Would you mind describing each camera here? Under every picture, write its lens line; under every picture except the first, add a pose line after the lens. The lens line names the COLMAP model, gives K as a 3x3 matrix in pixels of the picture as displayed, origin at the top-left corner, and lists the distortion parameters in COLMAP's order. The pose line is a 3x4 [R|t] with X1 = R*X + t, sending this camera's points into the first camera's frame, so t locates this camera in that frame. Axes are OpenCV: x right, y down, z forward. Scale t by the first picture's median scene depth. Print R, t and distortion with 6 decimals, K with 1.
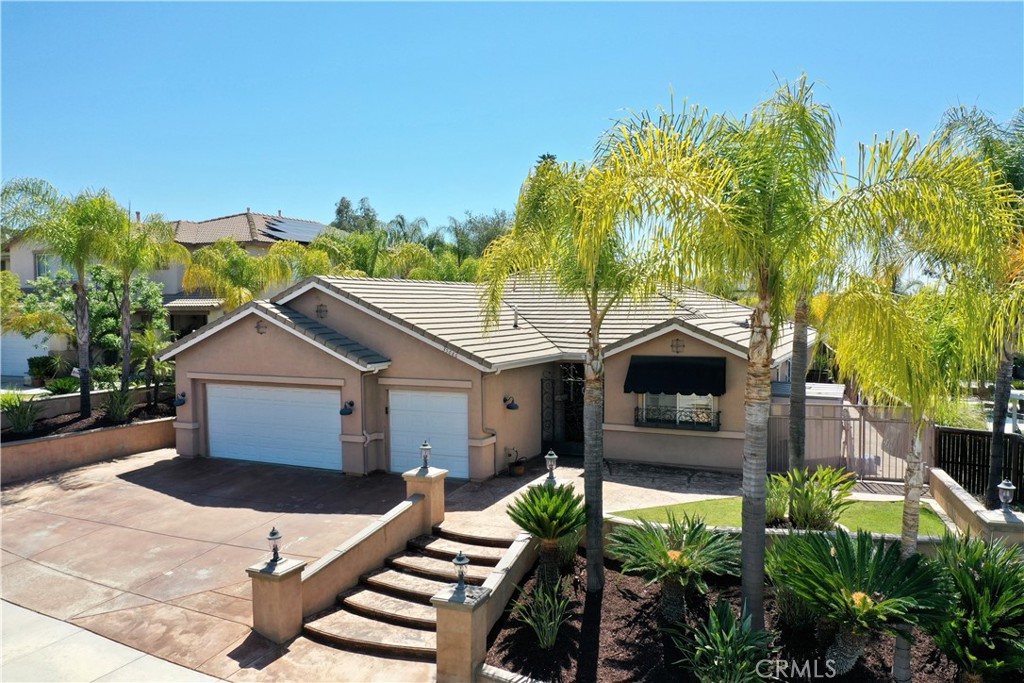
lens RADIAL K [[808.0, 0, 513.4], [0, 808.0, 342.0], [0, 0, 1]] dist [-0.001505, -0.002232]
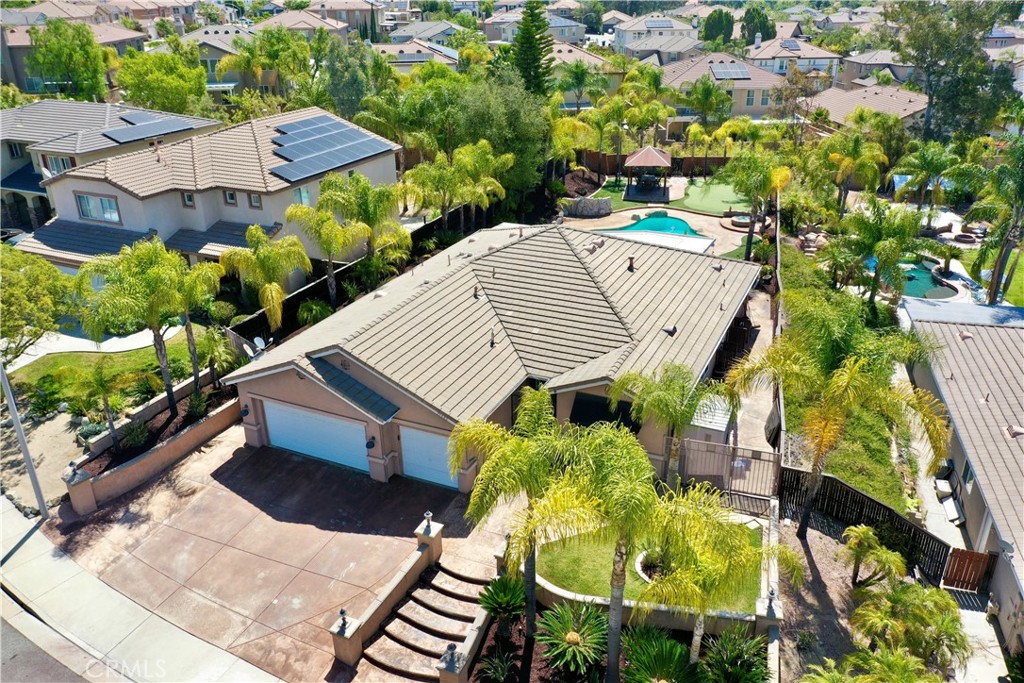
lens RADIAL K [[808.0, 0, 512.1], [0, 808.0, 341.3], [0, 0, 1]] dist [-0.001505, -0.002232]
pose [[0.999975, -0.006273, -0.003308, 0.065699], [0.007048, 0.930900, 0.365206, -0.846498], [0.000789, -0.365220, 0.930921, -0.350831]]
